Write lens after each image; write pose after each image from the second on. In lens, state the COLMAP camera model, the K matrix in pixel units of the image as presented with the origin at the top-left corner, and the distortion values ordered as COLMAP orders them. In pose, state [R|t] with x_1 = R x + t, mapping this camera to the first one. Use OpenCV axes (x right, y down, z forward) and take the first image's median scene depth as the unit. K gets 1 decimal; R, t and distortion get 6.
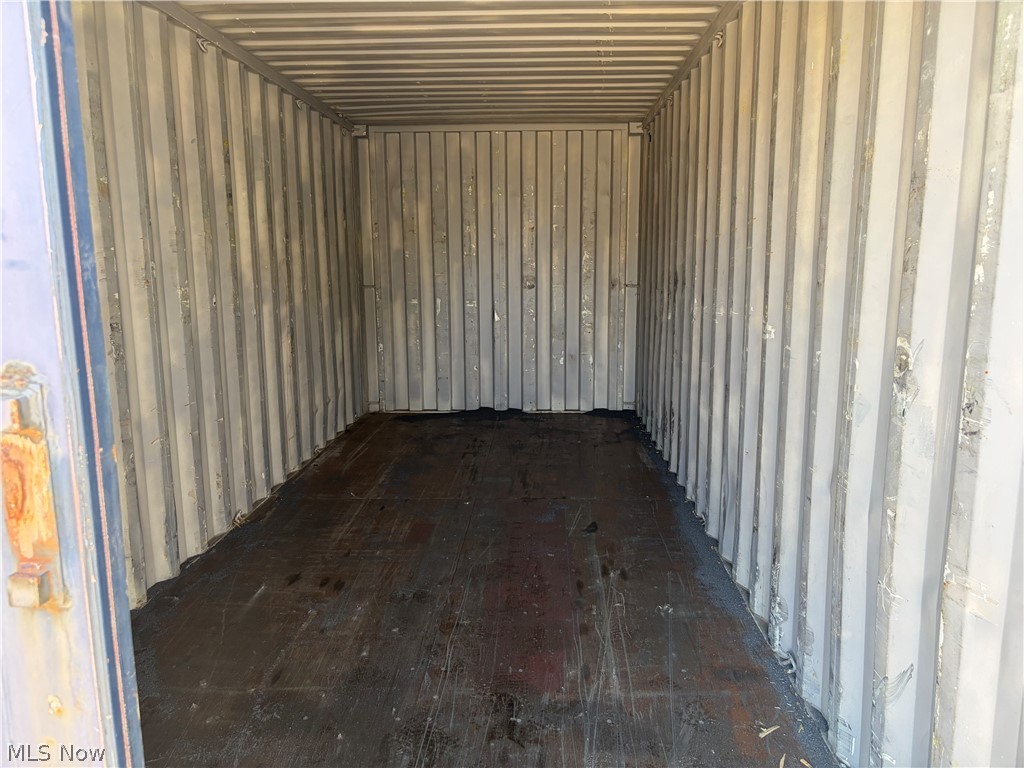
lens RADIAL K [[805.5, 0, 525.1], [0, 805.5, 350.6], [0, 0, 1]] dist [0.050153, -0.010889]
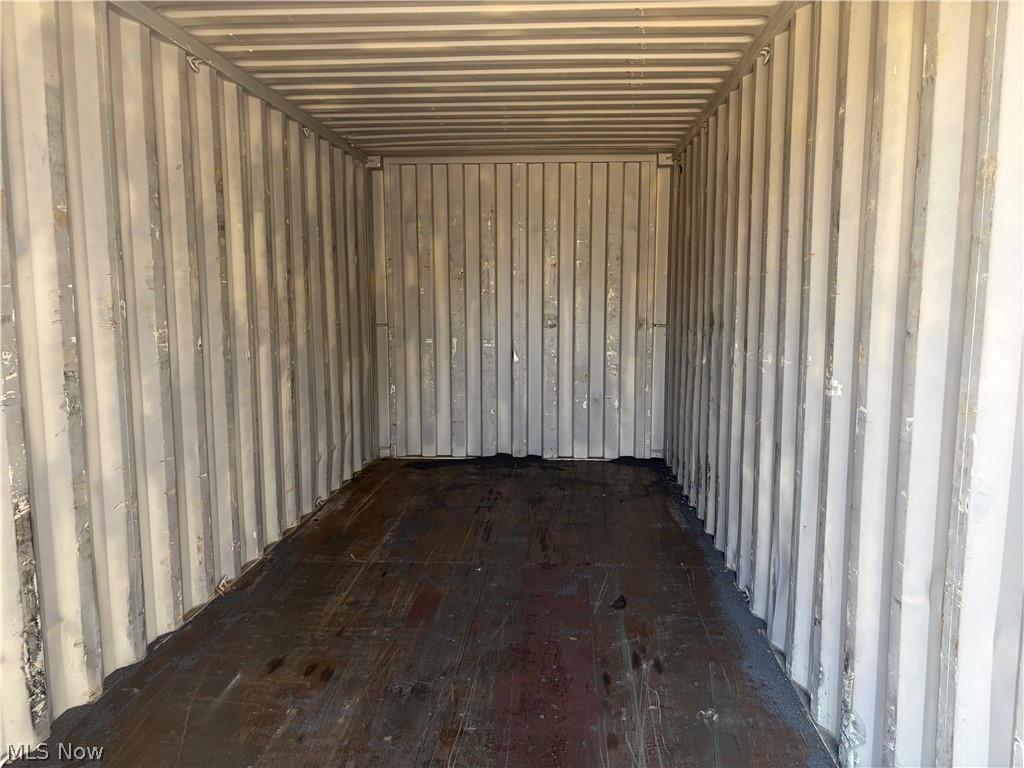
lens RADIAL K [[805.4, 0, 514.3], [0, 805.4, 338.8], [0, 0, 1]] dist [0.081876, -0.057329]
pose [[0.999122, 0.007912, -0.041145, 0.002390], [-0.010312, 0.998237, -0.058453, -0.015169], [0.040610, 0.058826, 0.997442, 0.101212]]
